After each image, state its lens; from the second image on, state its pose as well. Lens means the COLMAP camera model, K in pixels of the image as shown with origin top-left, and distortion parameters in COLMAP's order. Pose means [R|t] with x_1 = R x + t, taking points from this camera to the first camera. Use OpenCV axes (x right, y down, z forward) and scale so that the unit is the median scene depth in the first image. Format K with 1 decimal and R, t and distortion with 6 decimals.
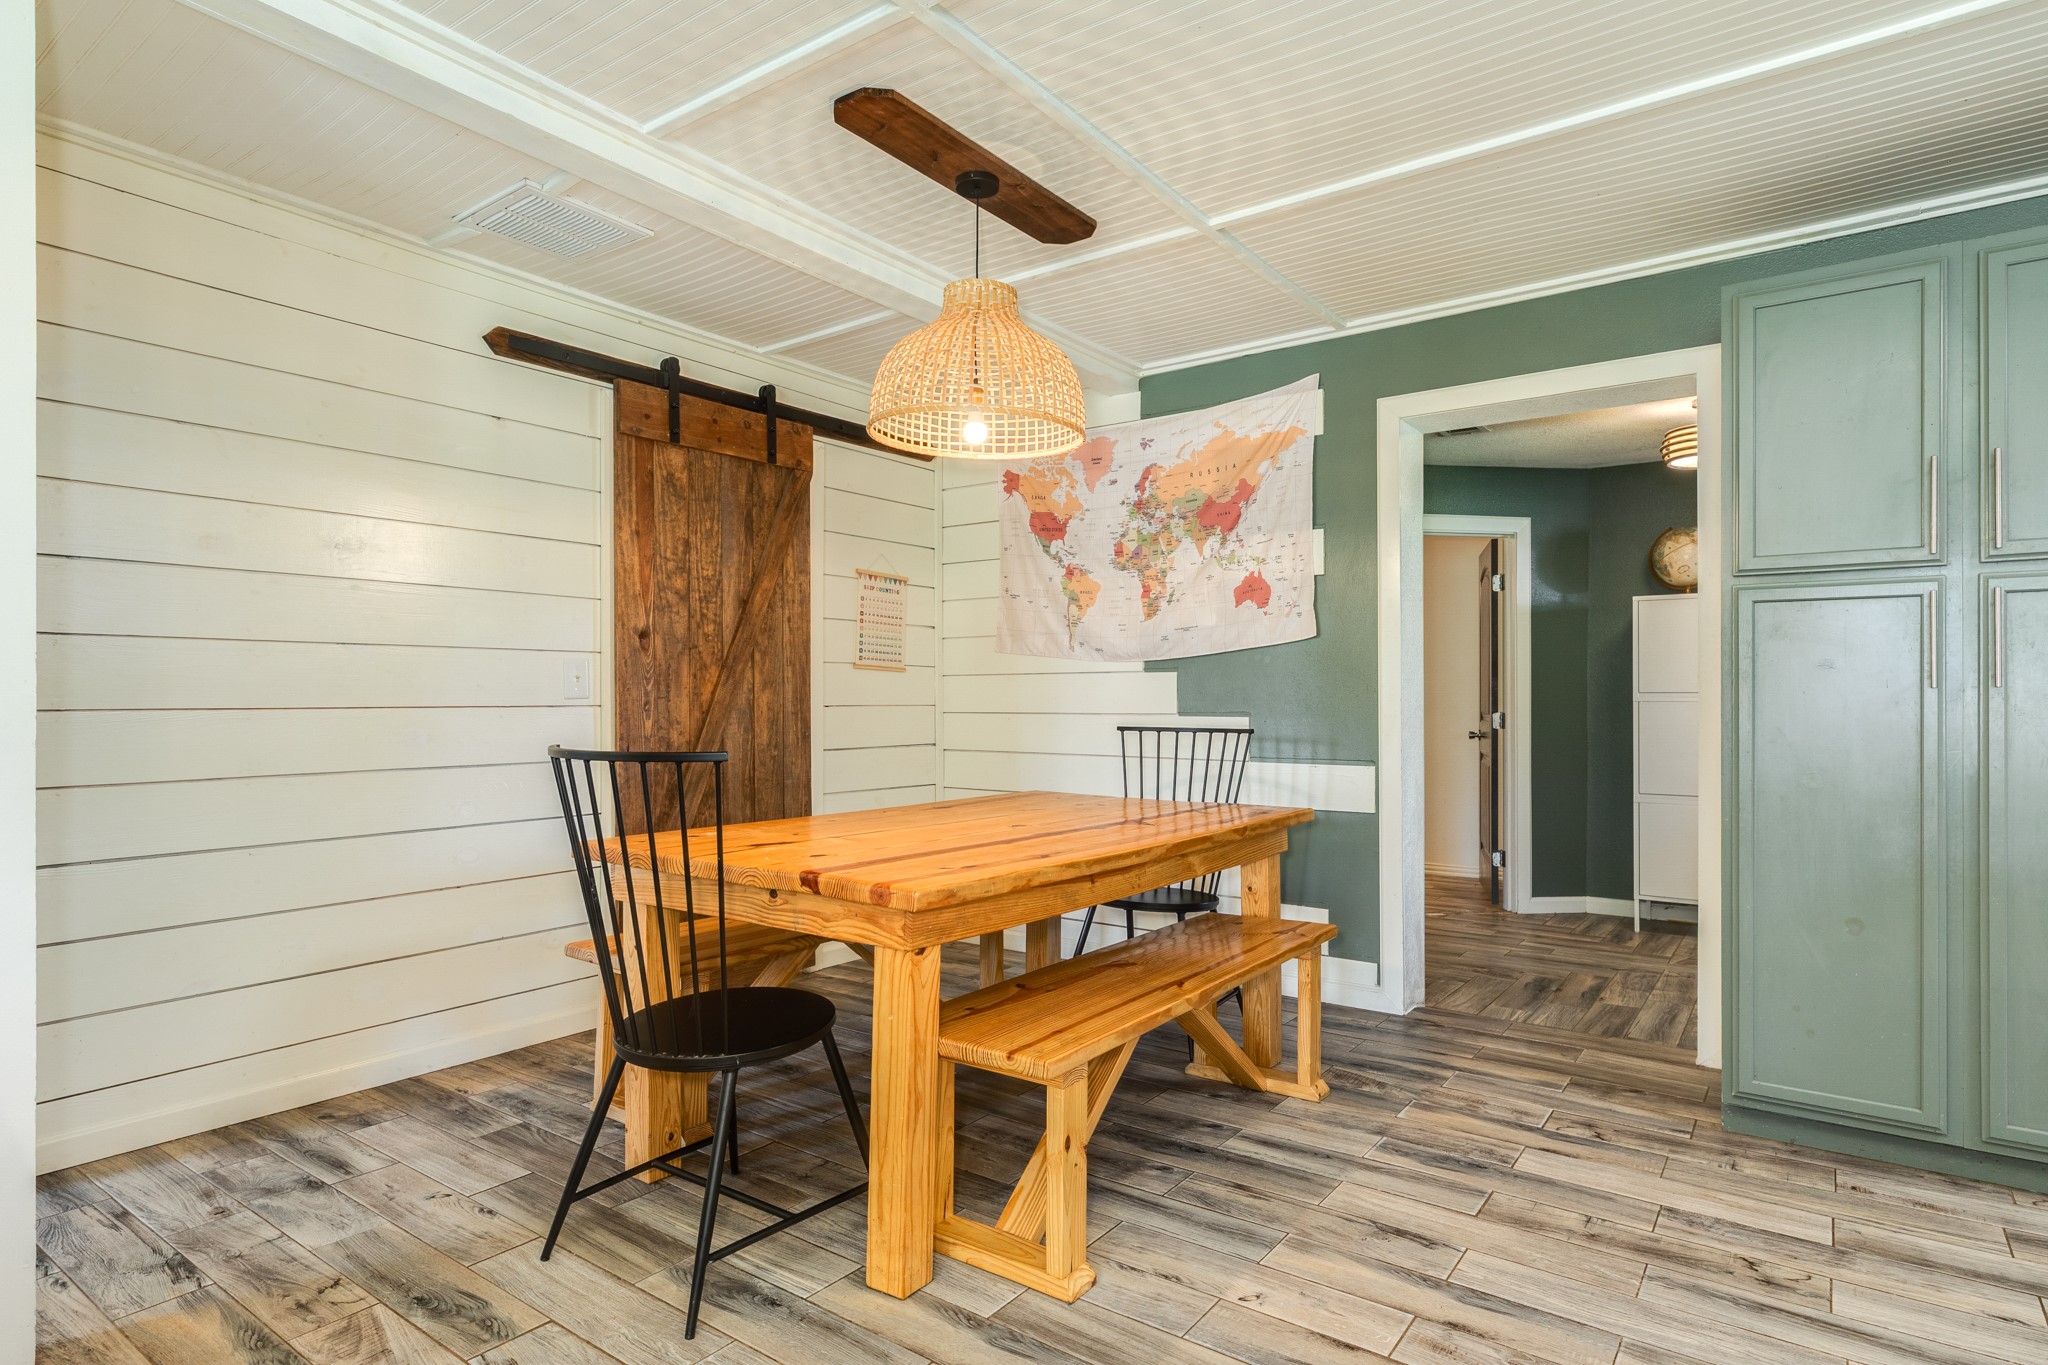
lens RADIAL K [[1096.6, 0, 1020.9], [0, 1096.6, 689.6], [0, 0, 1]] dist [0.001324, 0.000383]
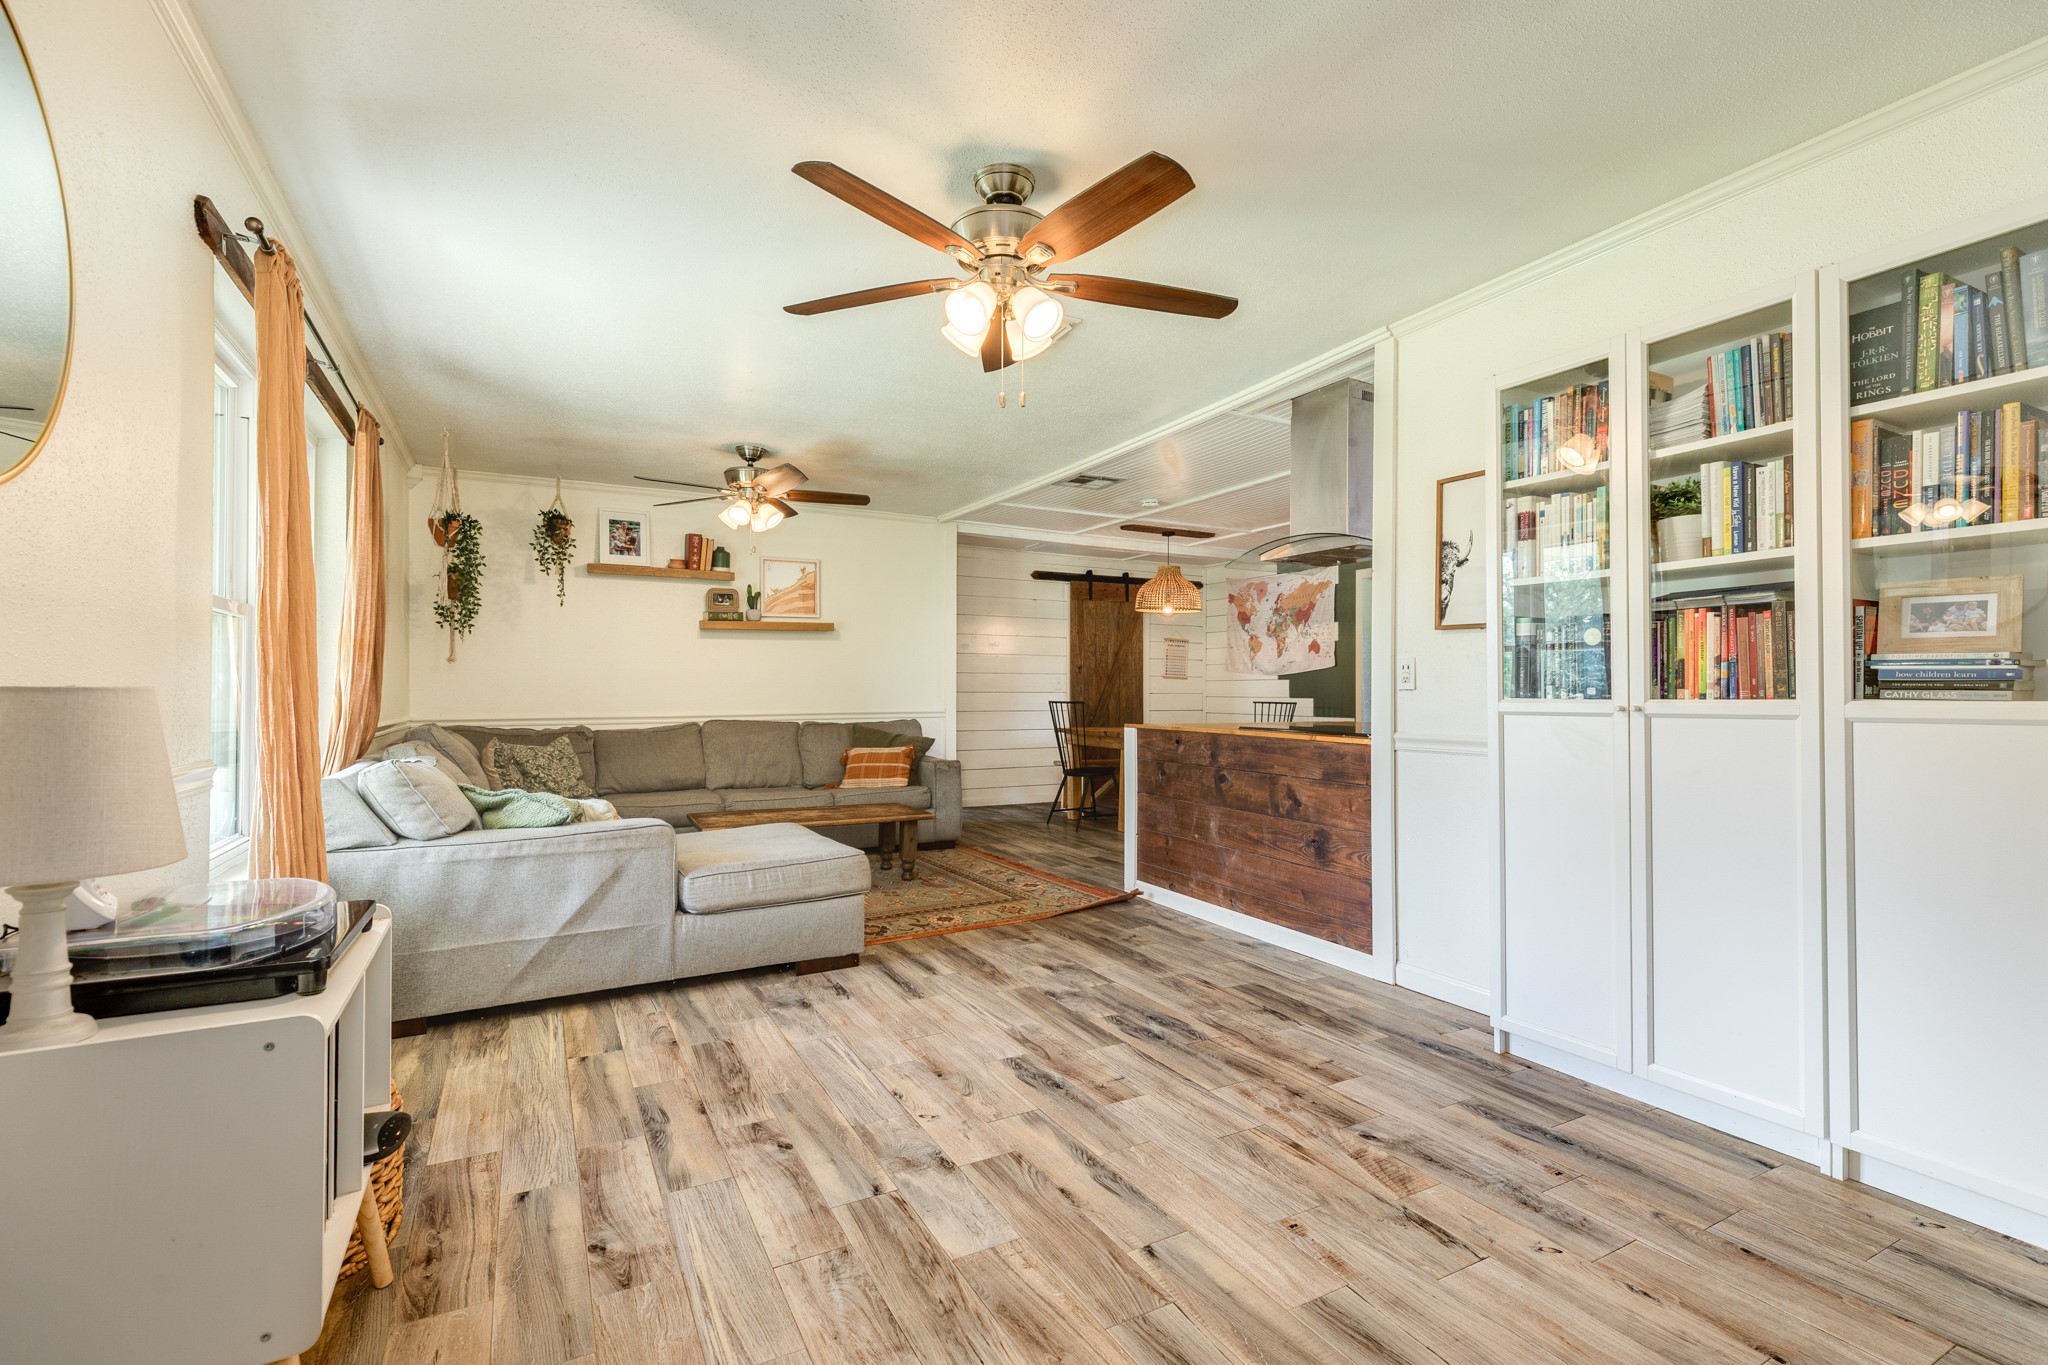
lens RADIAL K [[913.8, 0, 1021.4], [0, 913.8, 687.6], [0, 0, 1]] dist [0.005237, -0.000381]
pose [[0.903647, 0.001405, -0.428276, 0.648772], [-0.001144, 0.999999, 0.000868, -0.000186], [0.428277, -0.000294, 0.903648, -1.468467]]
